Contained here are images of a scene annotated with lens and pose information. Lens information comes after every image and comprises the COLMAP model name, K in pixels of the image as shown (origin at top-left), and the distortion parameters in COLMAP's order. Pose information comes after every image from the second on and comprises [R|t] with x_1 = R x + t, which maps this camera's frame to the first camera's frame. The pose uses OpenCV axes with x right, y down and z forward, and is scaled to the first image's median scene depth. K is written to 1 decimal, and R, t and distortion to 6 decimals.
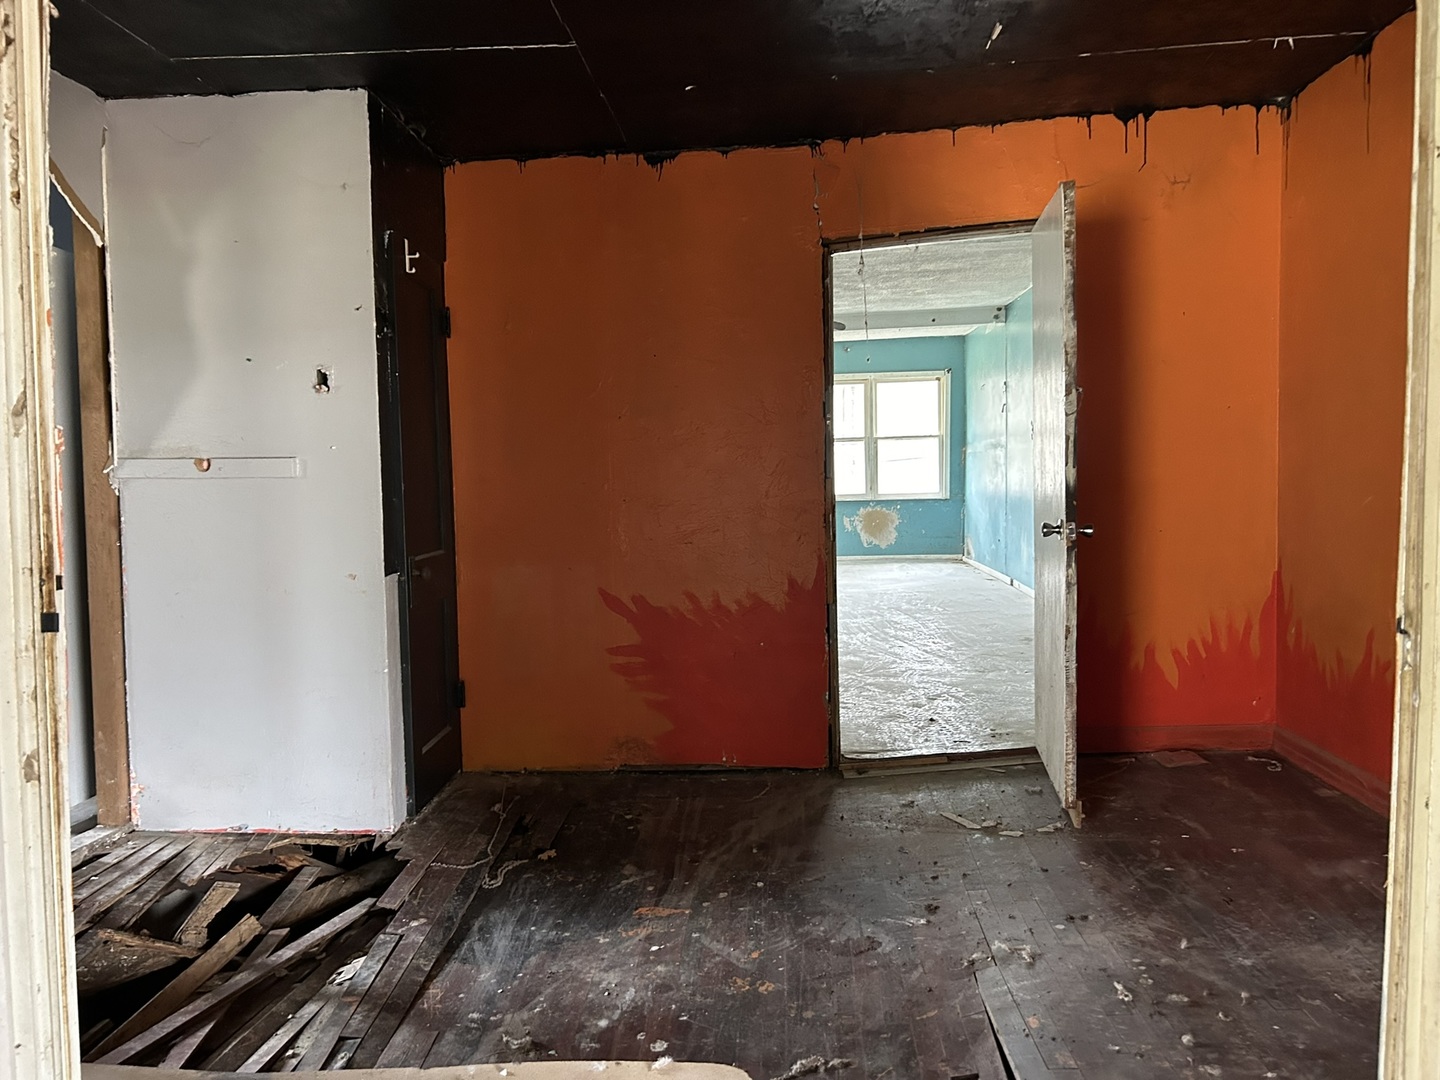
lens RADIAL K [[1095.1, 0, 720.0], [0, 1095.1, 540.0], [0, 0, 1]] dist [0.065423, -0.064554]
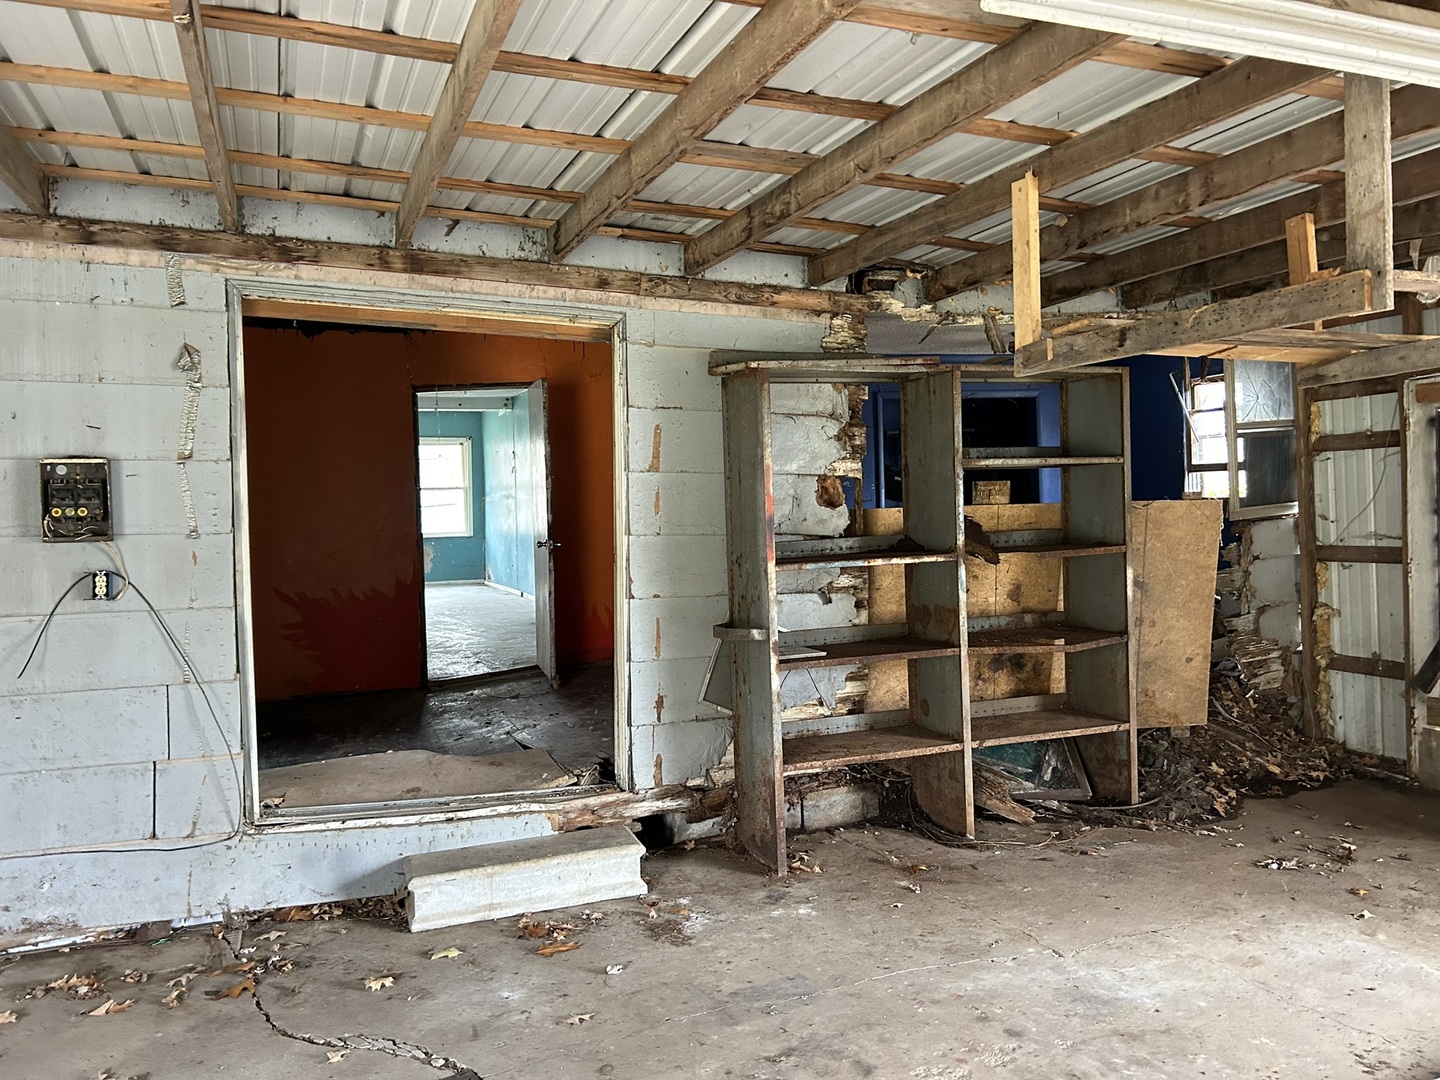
lens RADIAL K [[1095.1, 0, 720.0], [0, 1095.1, 540.0], [0, 0, 1]] dist [0.065423, -0.064554]
pose [[0.904471, -0.013604, 0.426318, -0.095191], [0.030405, 0.999005, -0.032628, 0.020890], [-0.425450, 0.042473, 0.903985, -0.350216]]
